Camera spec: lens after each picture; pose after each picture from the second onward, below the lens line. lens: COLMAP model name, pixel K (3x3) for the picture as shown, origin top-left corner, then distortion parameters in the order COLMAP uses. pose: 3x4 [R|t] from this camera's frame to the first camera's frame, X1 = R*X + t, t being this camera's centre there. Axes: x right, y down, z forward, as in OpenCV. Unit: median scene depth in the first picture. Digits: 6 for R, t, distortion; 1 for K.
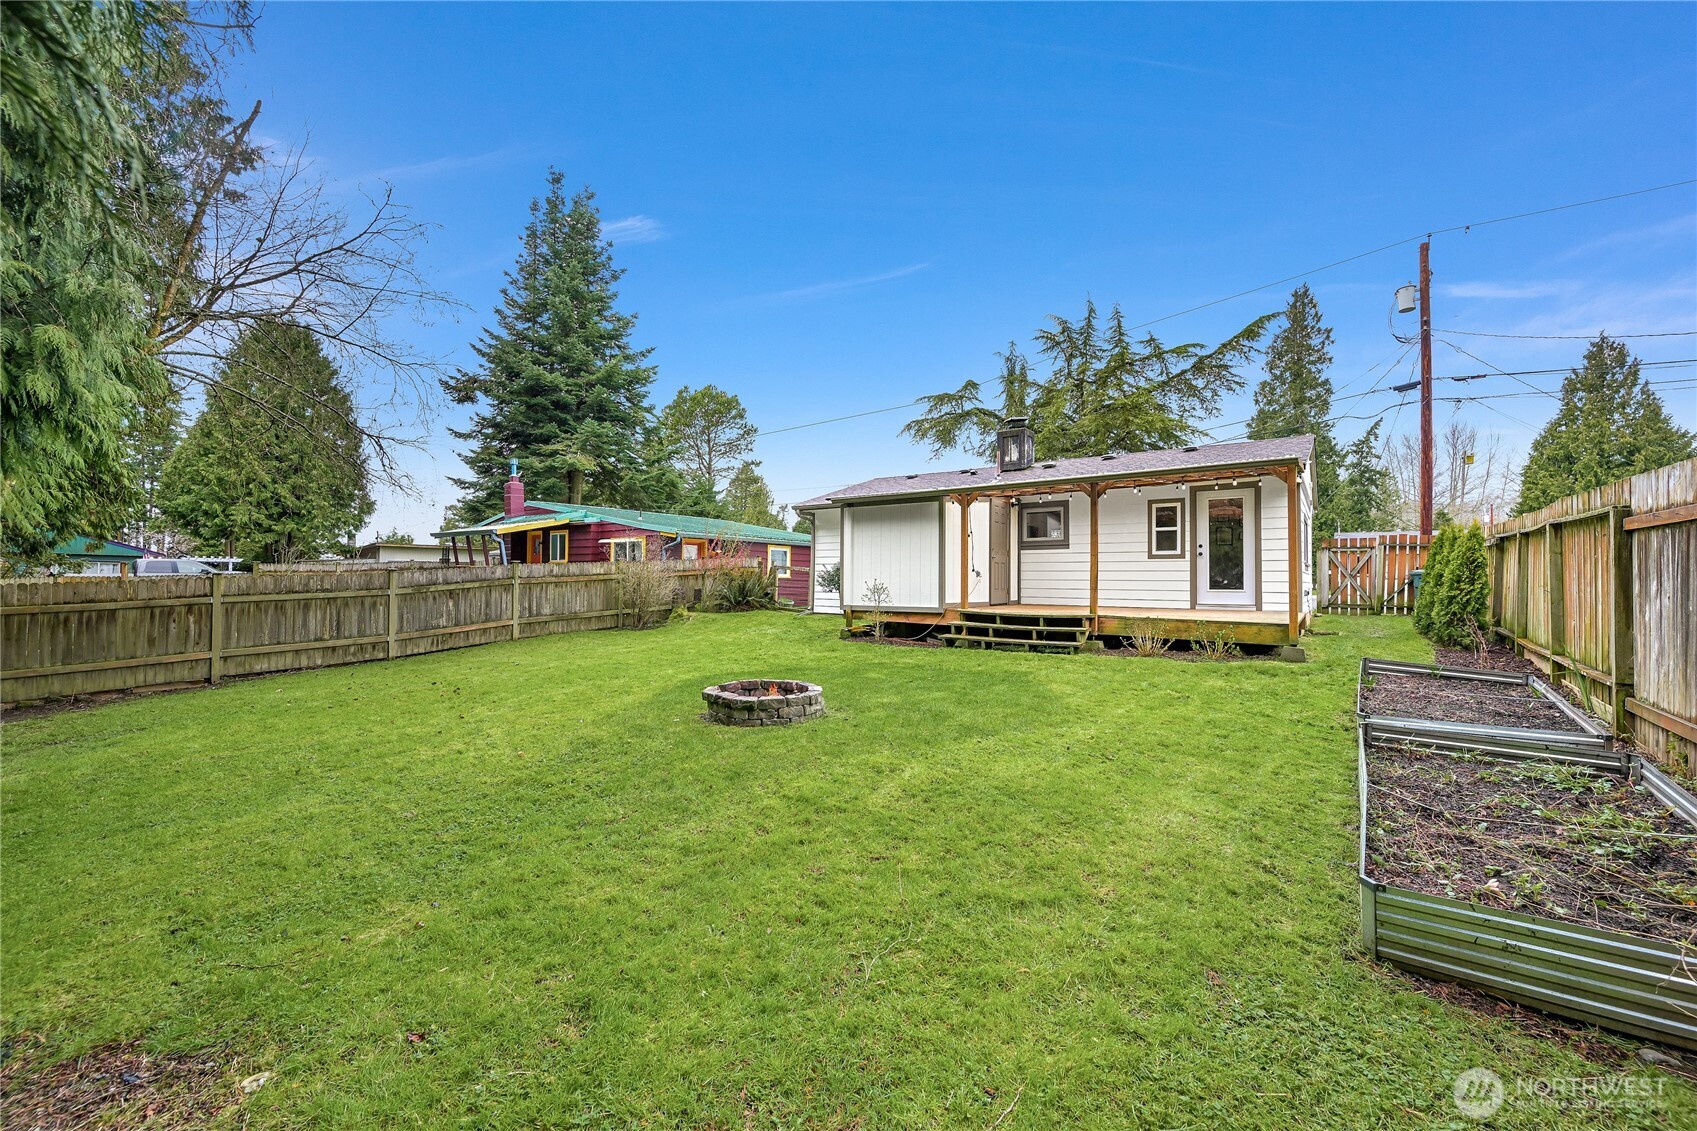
lens RADIAL K [[672.2, 0, 849.9], [0, 672.2, 569.4], [0, 0, 1]] dist [-0.001577, 0.000559]
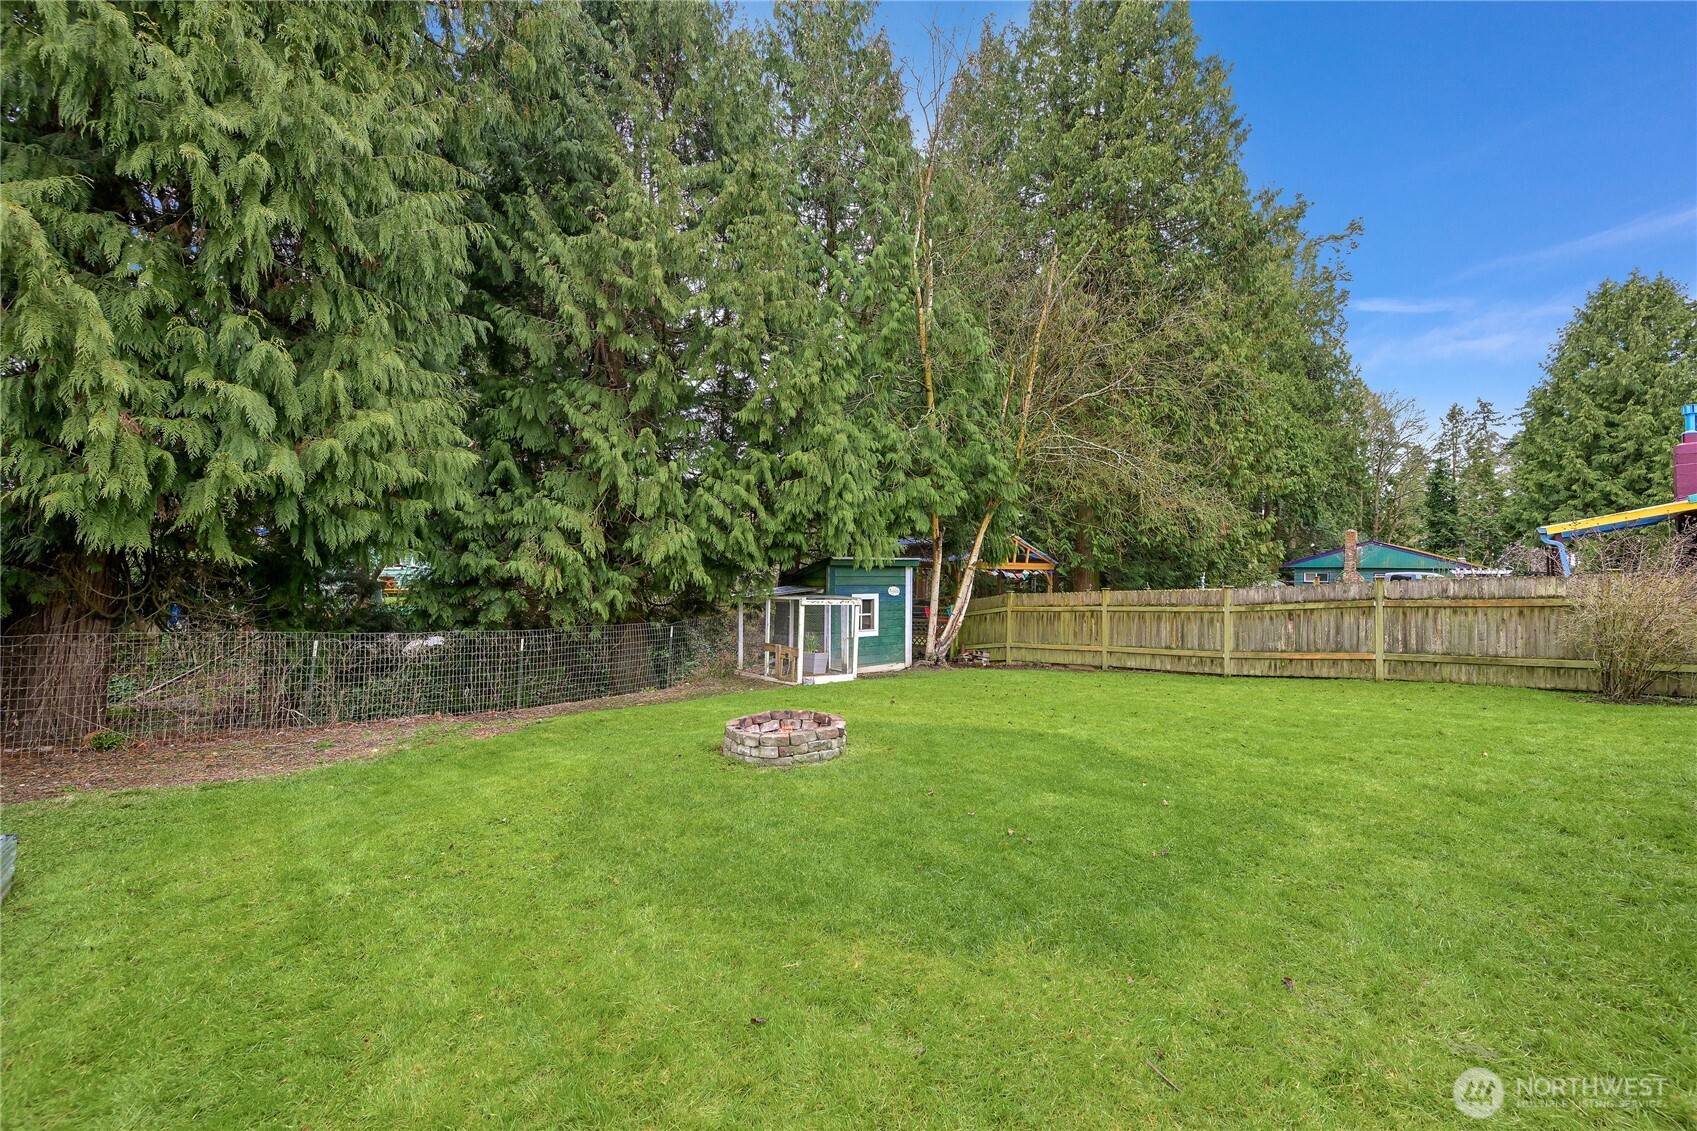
lens RADIAL K [[672.2, 0, 853.7], [0, 672.2, 576.3], [0, 0, 1]] dist [-0.001577, 0.000559]
pose [[-0.153580, -0.004683, -0.988125, 0.379387], [0.000716, 0.999988, -0.004850, -0.010481], [0.988136, -0.001452, -0.153574, 0.583119]]
